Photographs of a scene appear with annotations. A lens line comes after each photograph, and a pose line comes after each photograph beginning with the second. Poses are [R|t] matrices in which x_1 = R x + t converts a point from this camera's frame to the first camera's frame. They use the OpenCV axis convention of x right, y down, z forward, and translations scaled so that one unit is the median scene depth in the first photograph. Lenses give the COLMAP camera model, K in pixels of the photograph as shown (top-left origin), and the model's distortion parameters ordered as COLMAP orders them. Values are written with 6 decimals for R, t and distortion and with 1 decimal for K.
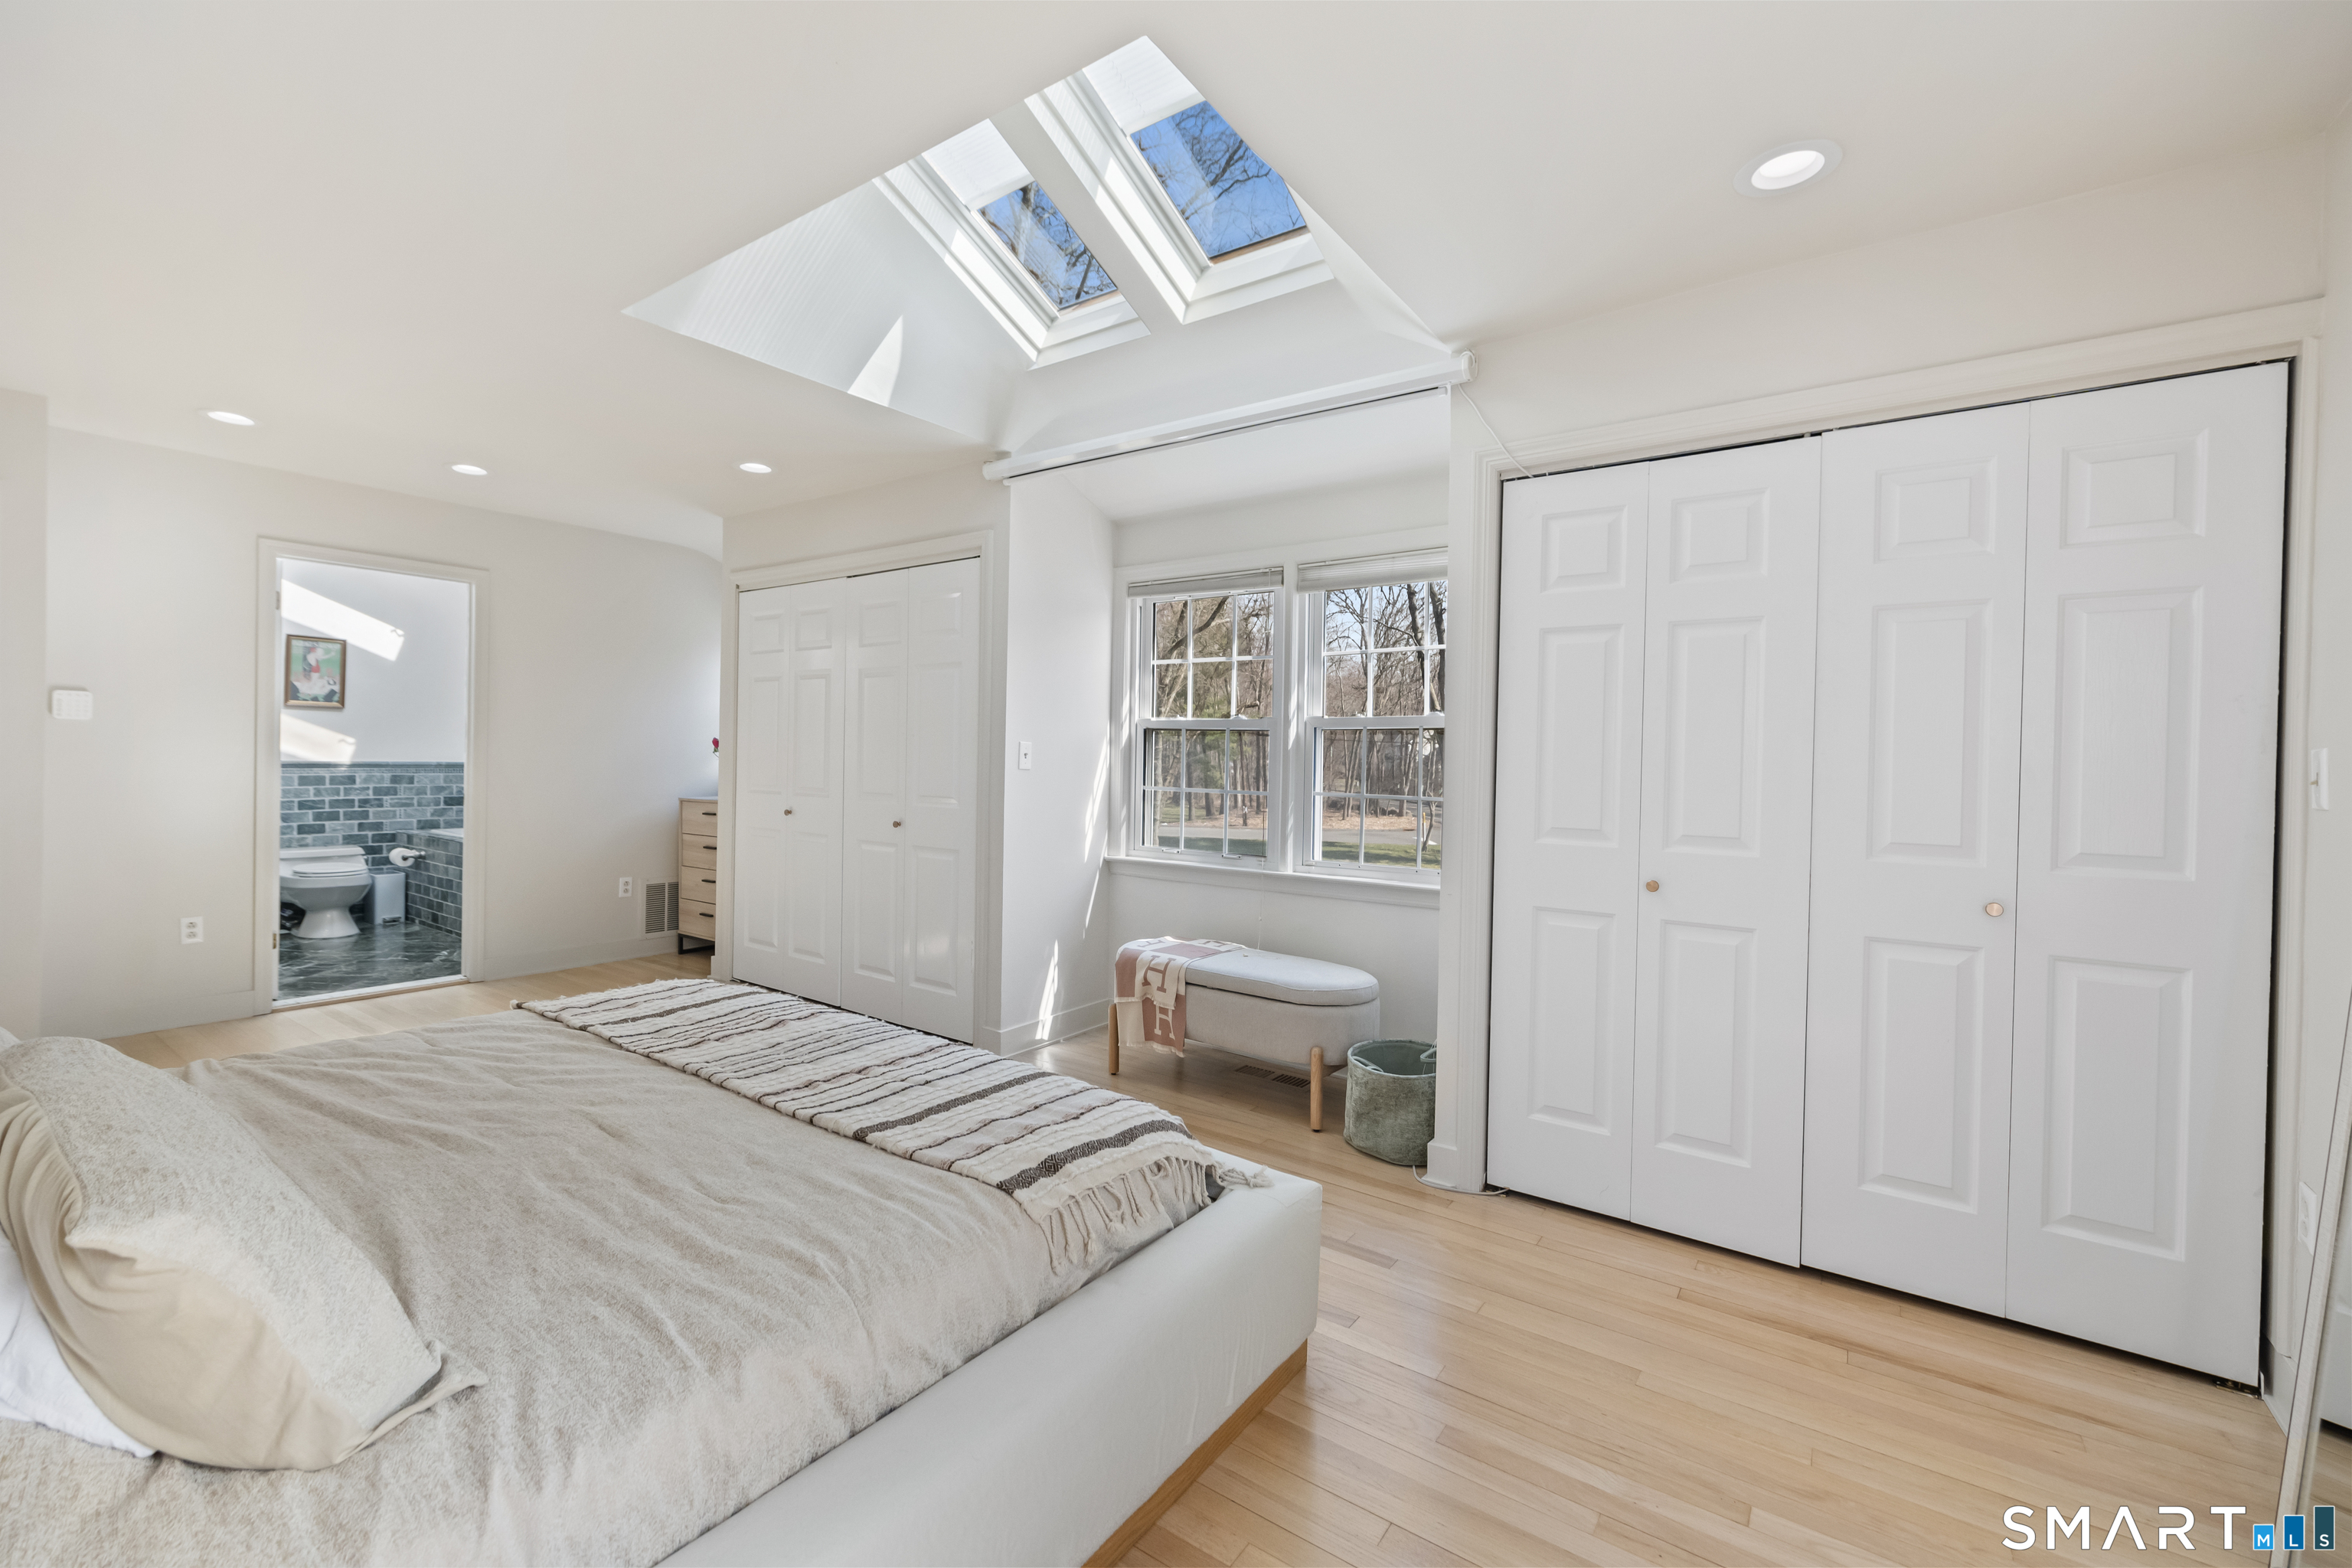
lens RADIAL K [[966.4, 0, 1176.9], [0, 966.4, 774.2], [0, 0, 1]] dist [-0.000798, -0.000371]
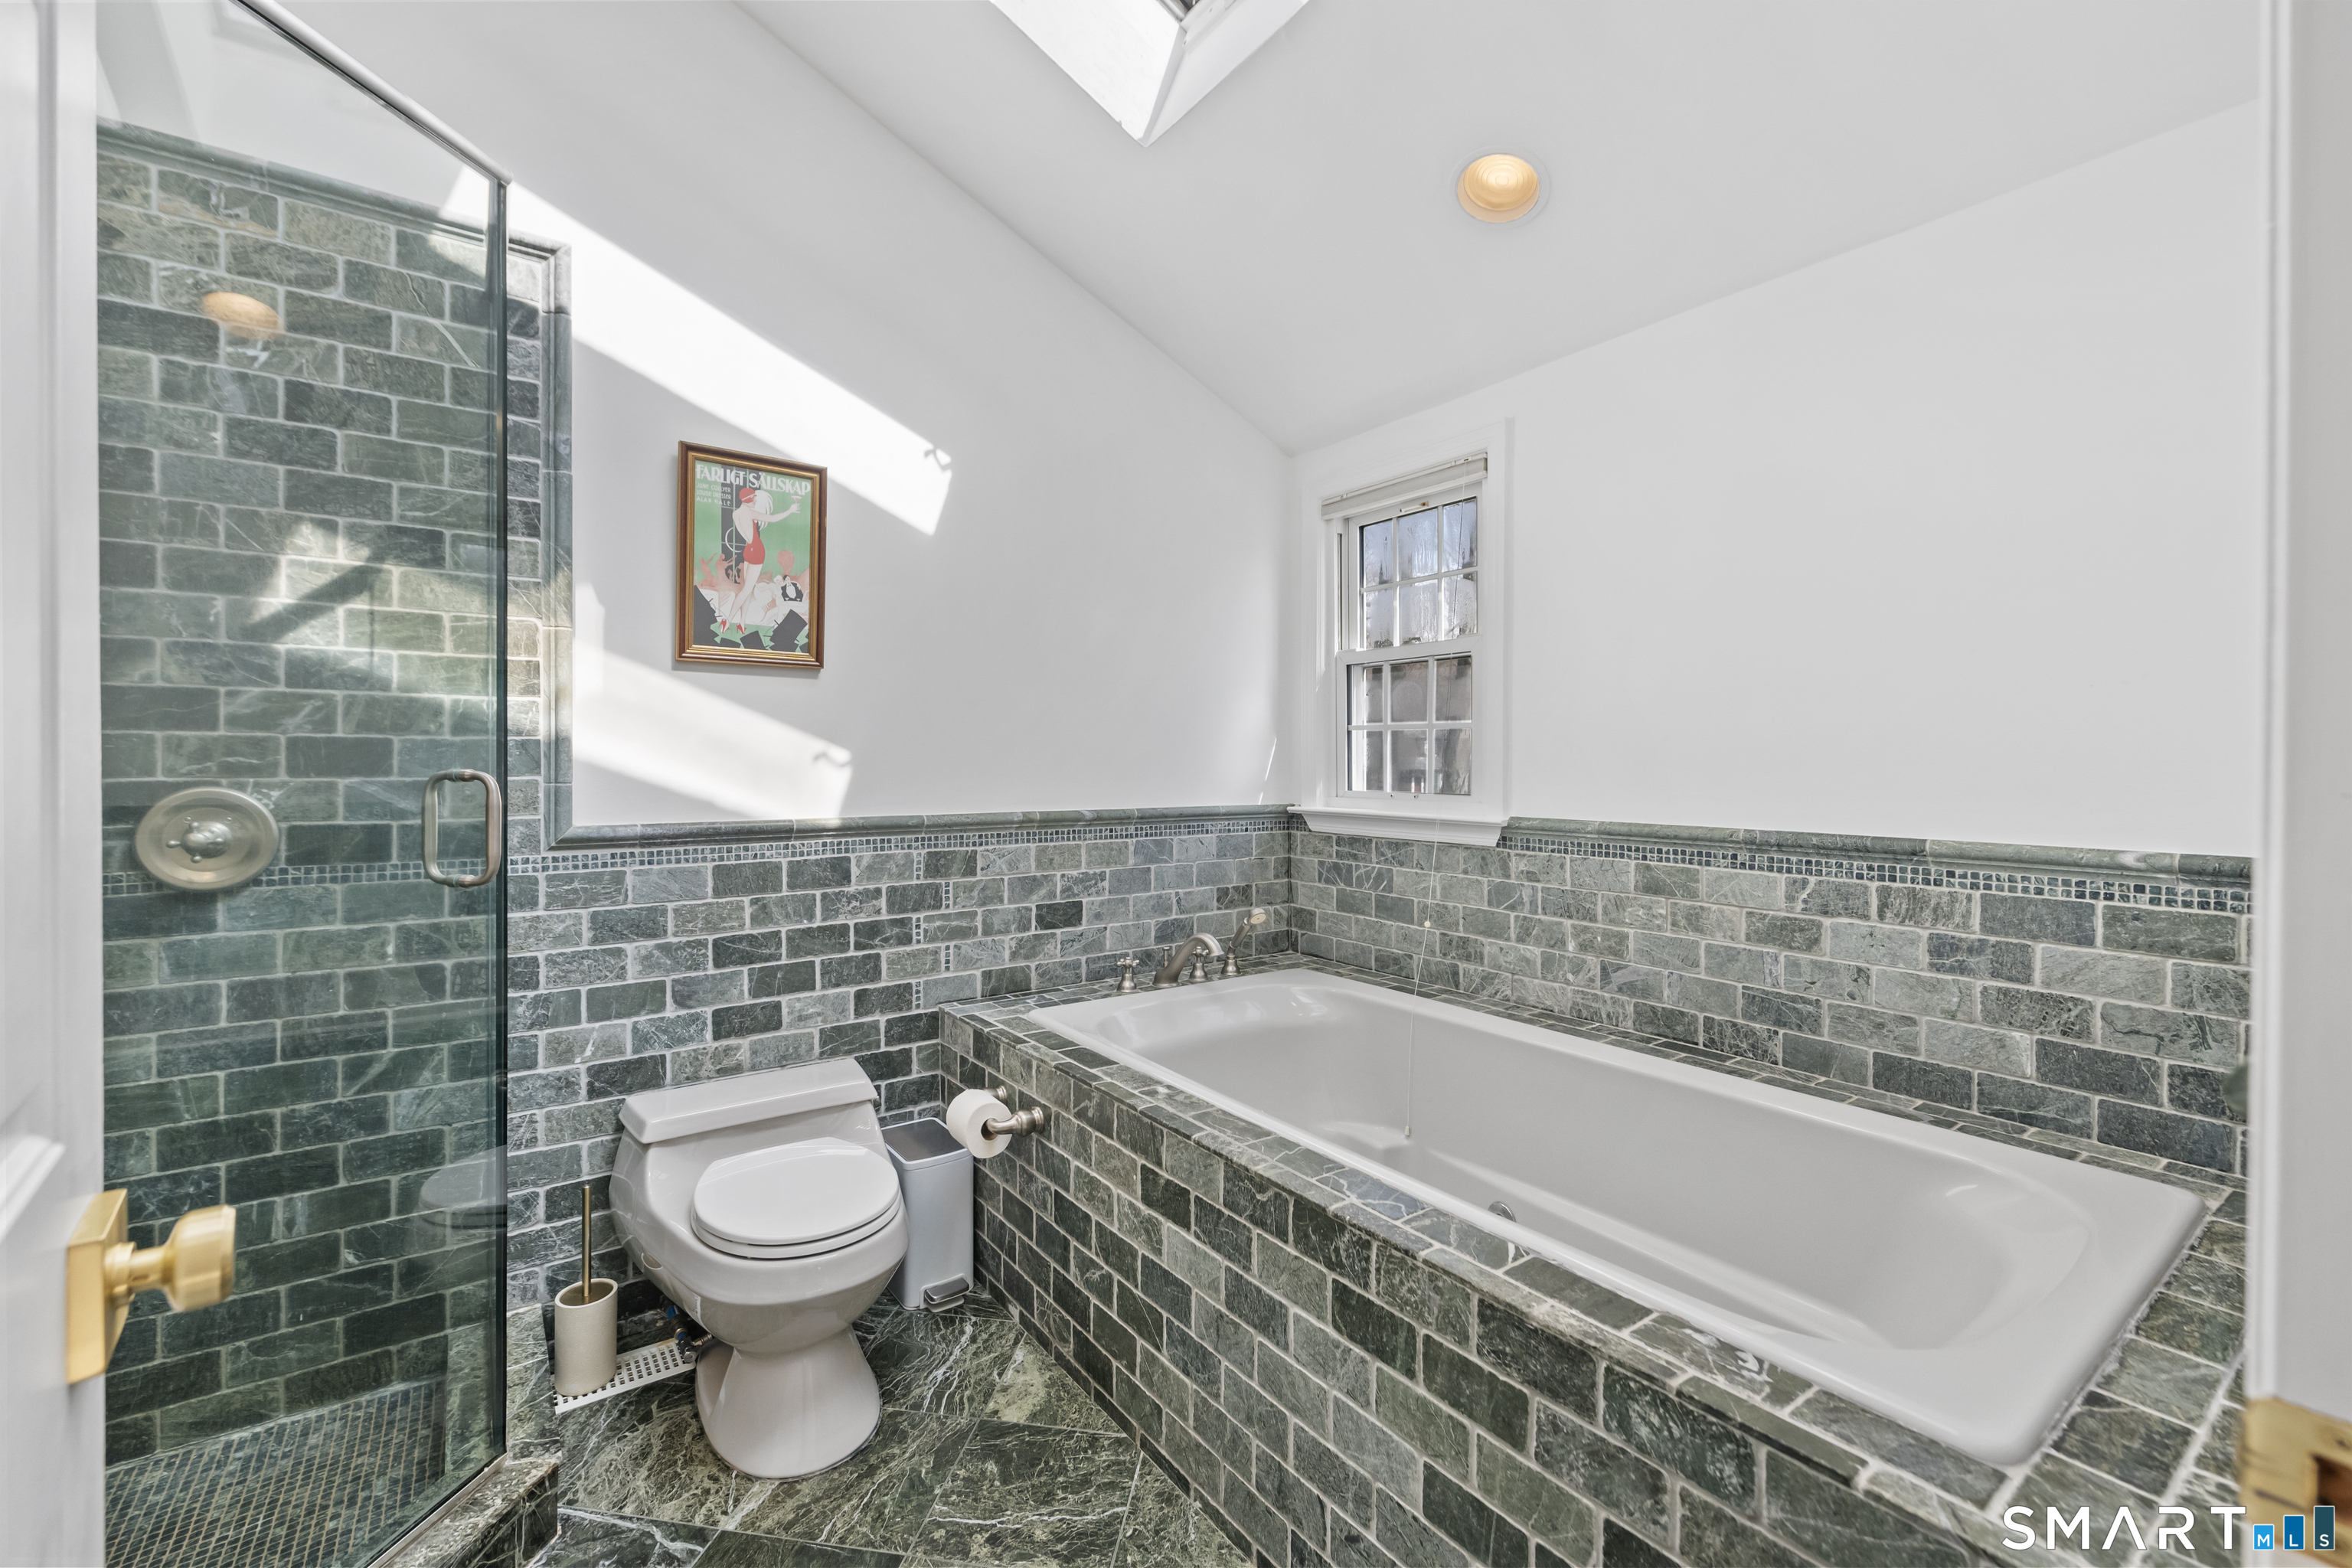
lens RADIAL K [[966.4, 0, 1176.6], [0, 966.4, 773.8], [0, 0, 1]] dist [-0.000798, -0.000371]
pose [[0.945537, -0.013029, -0.325252, -0.629013], [0.011300, 0.999910, -0.007206, -0.025959], [0.325317, 0.003138, 0.945600, 0.713031]]
